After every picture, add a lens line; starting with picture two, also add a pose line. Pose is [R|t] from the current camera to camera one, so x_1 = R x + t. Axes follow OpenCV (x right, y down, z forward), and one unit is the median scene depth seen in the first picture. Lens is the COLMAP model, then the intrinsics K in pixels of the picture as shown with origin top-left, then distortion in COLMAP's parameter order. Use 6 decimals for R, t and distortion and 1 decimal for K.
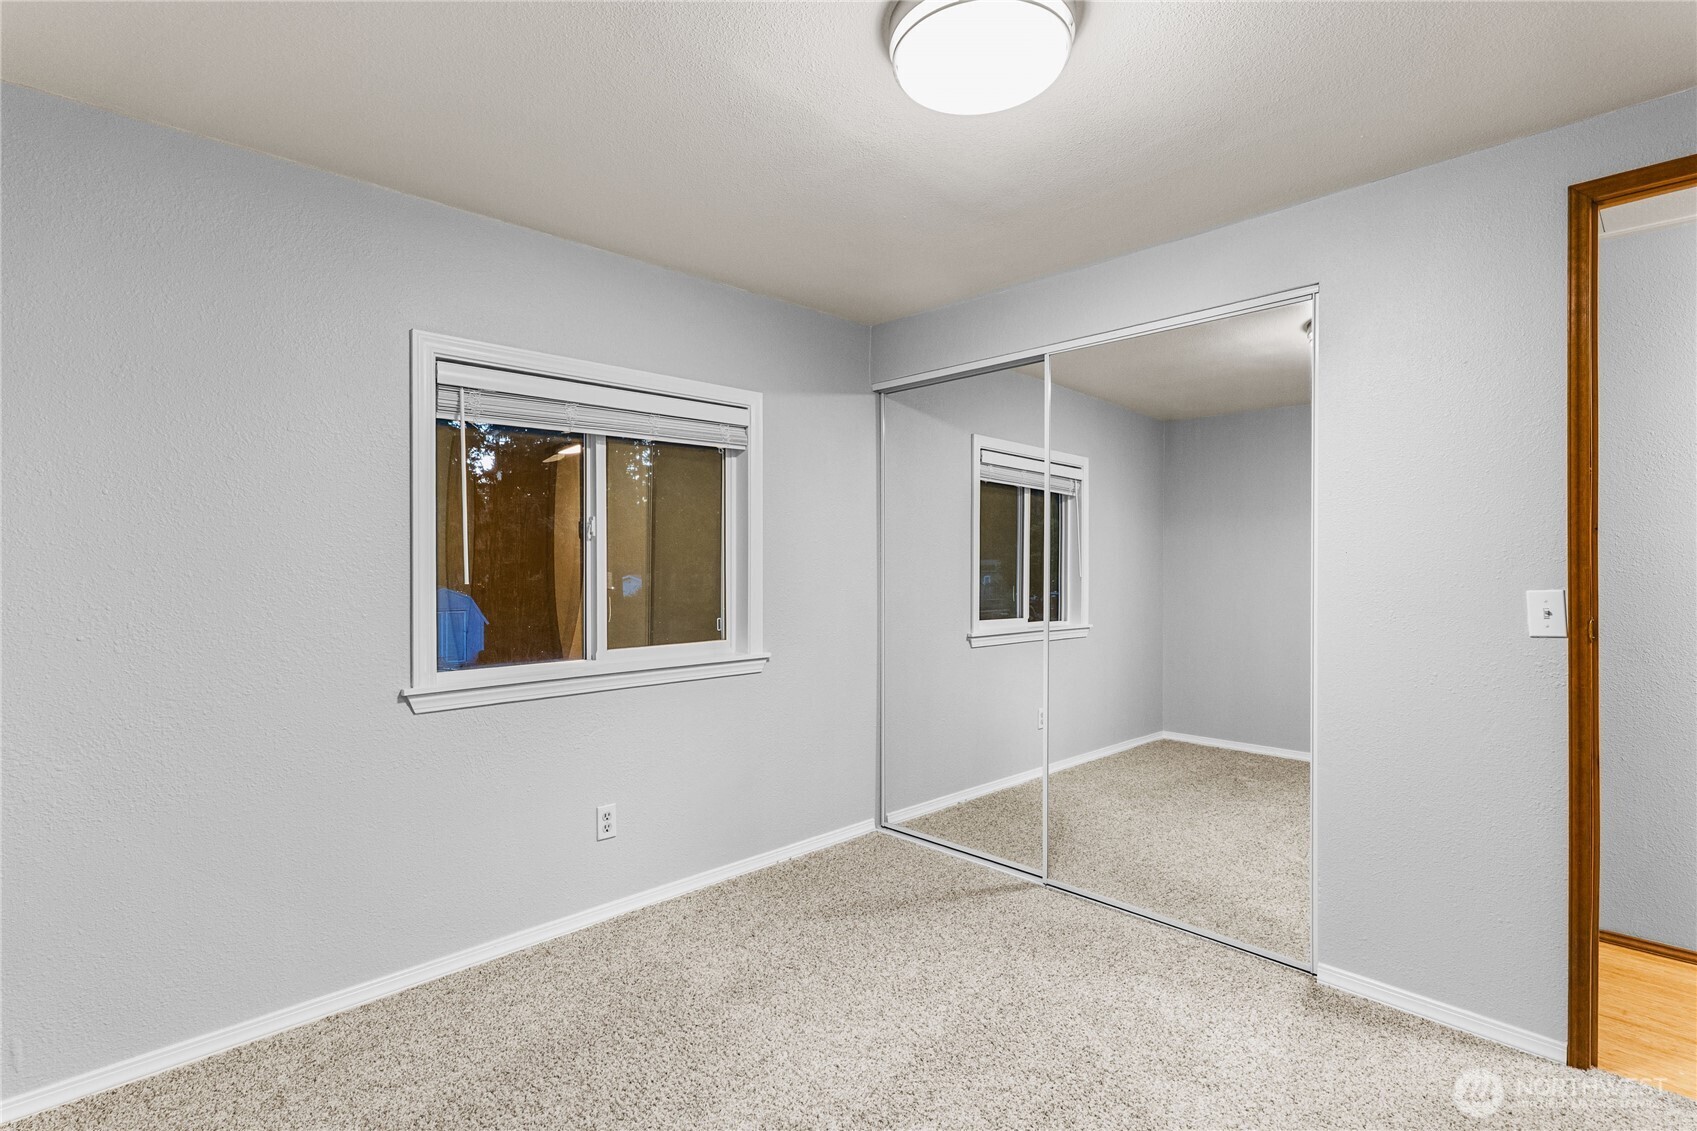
lens RADIAL K [[794.0, 0, 842.8], [0, 794.0, 566.2], [0, 0, 1]] dist [-0.004008, 0.000929]
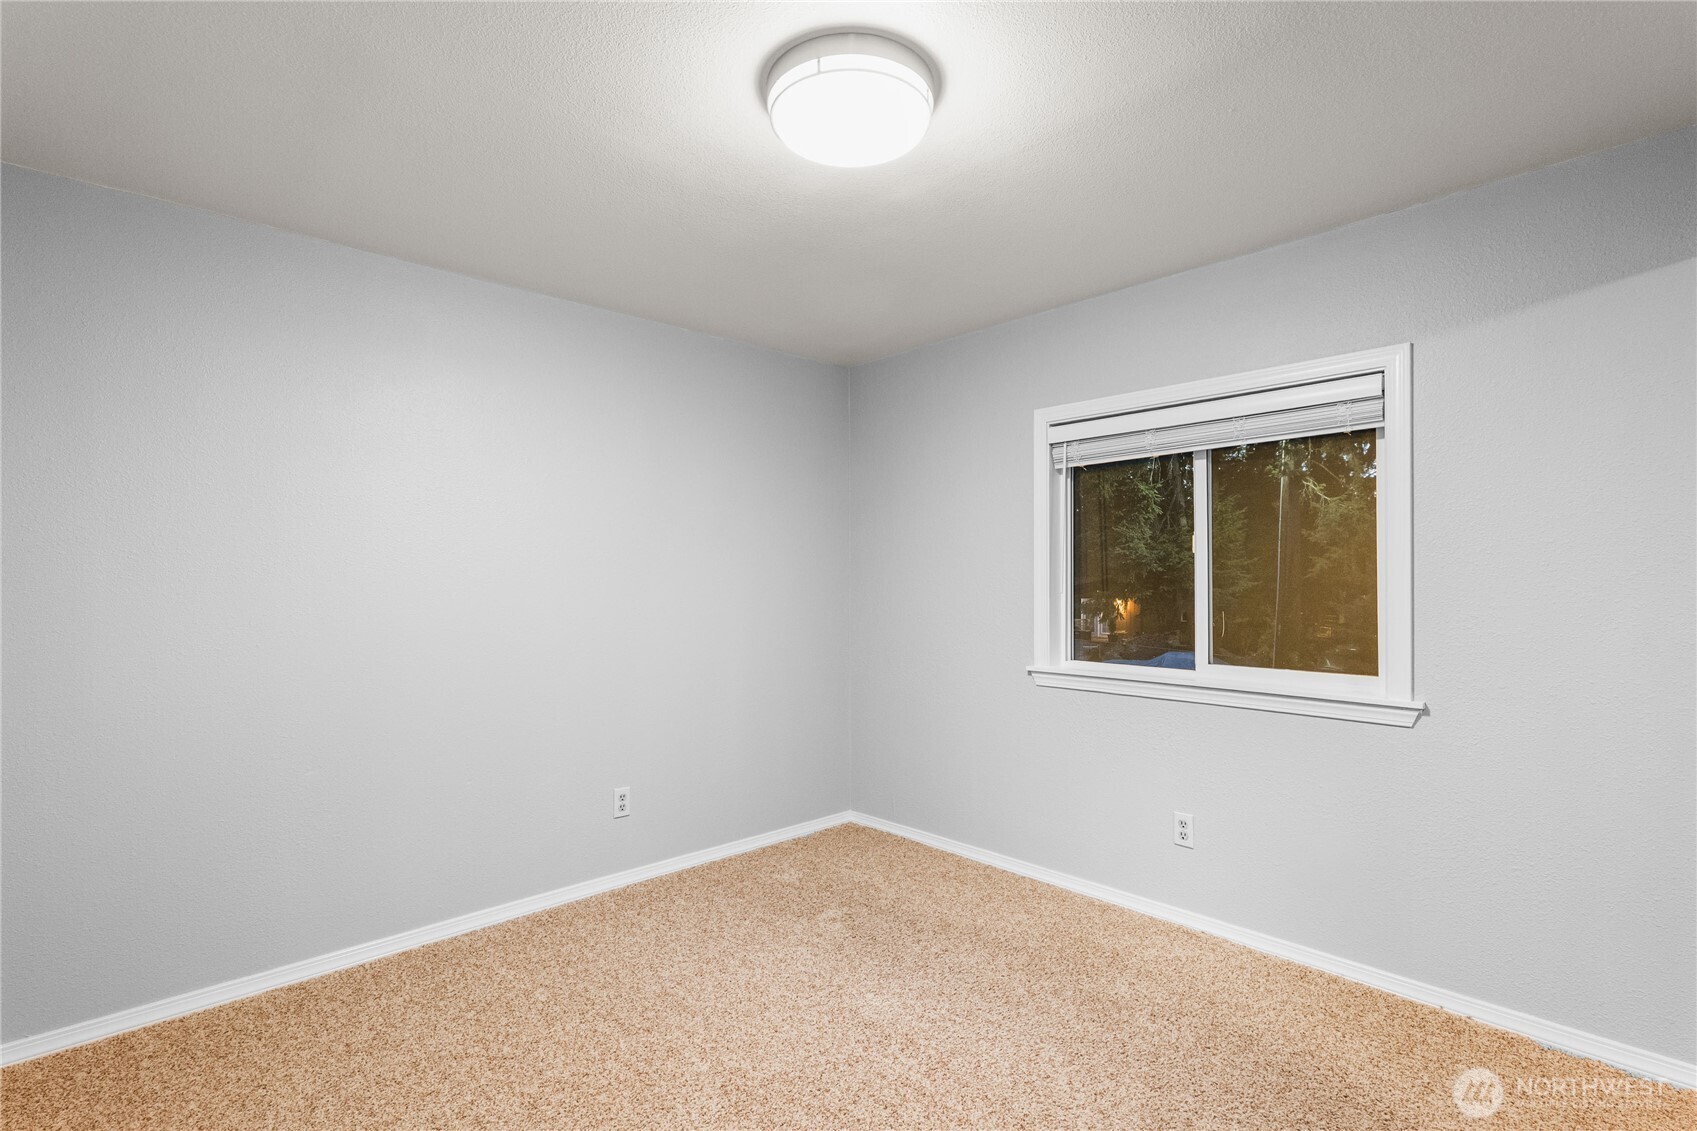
lens RADIAL K [[794.0, 0, 842.8], [0, 794.0, 566.2], [0, 0, 1]] dist [-0.004008, 0.000929]
pose [[-0.016656, -0.006578, -0.999840, 0.732428], [-0.002004, 0.999977, -0.006546, -0.009697], [0.999859, 0.001895, -0.016669, 0.576209]]
